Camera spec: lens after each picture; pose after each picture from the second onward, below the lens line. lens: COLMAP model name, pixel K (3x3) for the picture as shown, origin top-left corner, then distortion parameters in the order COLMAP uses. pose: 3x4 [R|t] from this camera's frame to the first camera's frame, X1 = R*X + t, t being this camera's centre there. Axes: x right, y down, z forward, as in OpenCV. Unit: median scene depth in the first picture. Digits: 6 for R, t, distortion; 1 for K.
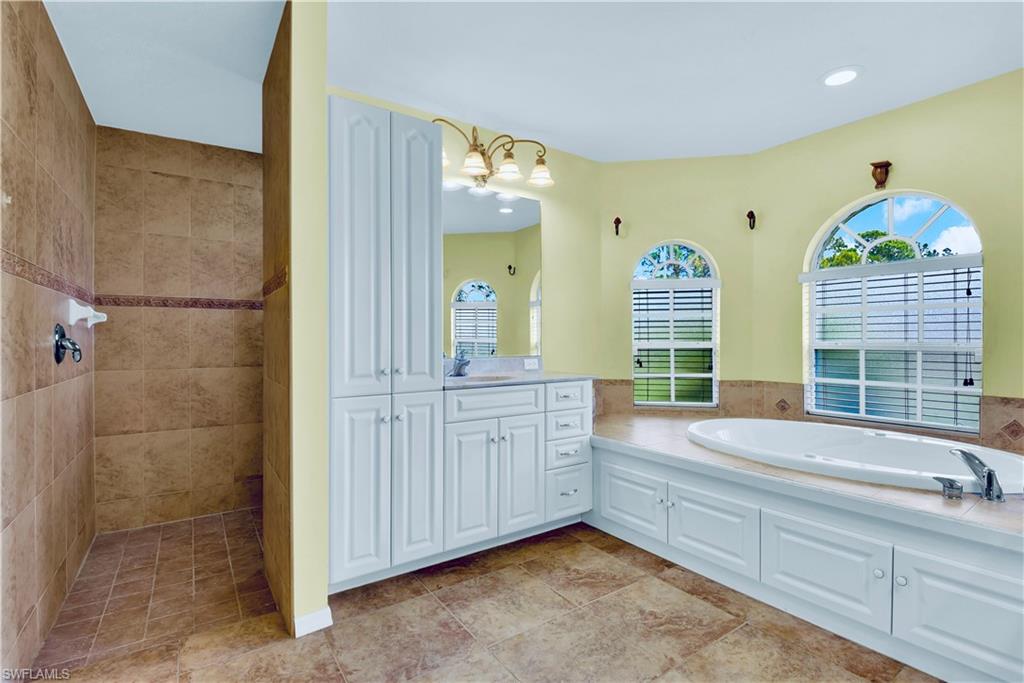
lens RADIAL K [[480.5, 0, 512.3], [0, 480.5, 338.4], [0, 0, 1]] dist [-0.019458, -0.000259]
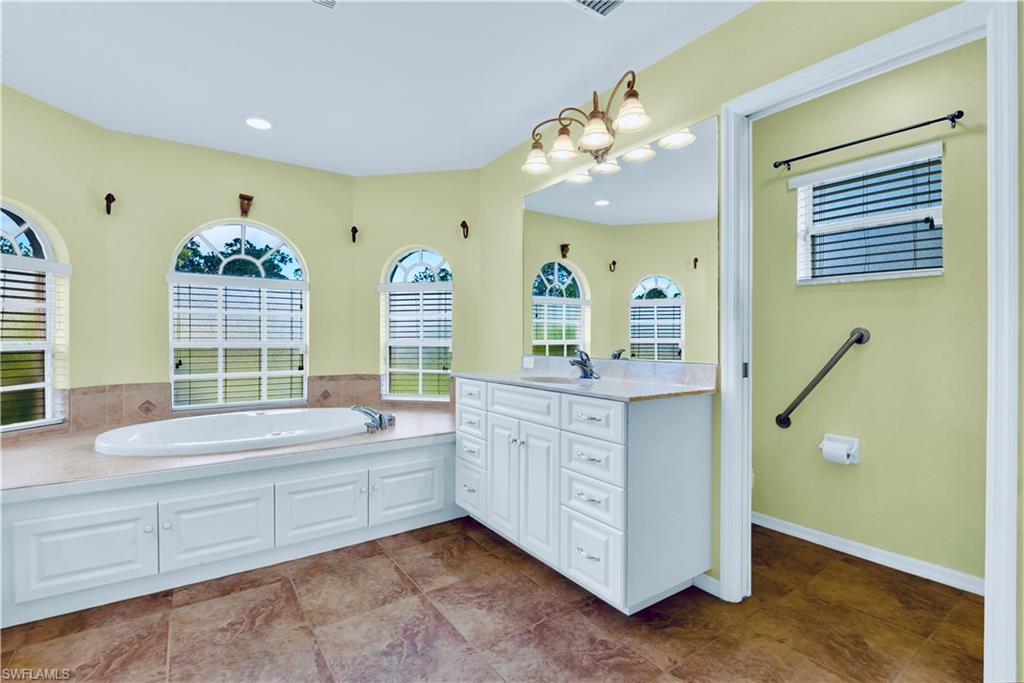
lens RADIAL K [[480.5, 0, 512.3], [0, 480.5, 342.8], [0, 0, 1]] dist [-0.019458, -0.000259]
pose [[-0.014976, -0.008947, 0.999848, -0.568781], [-0.003829, 0.999953, 0.008891, -0.001436], [-0.999881, -0.003695, -0.015009, 0.384678]]
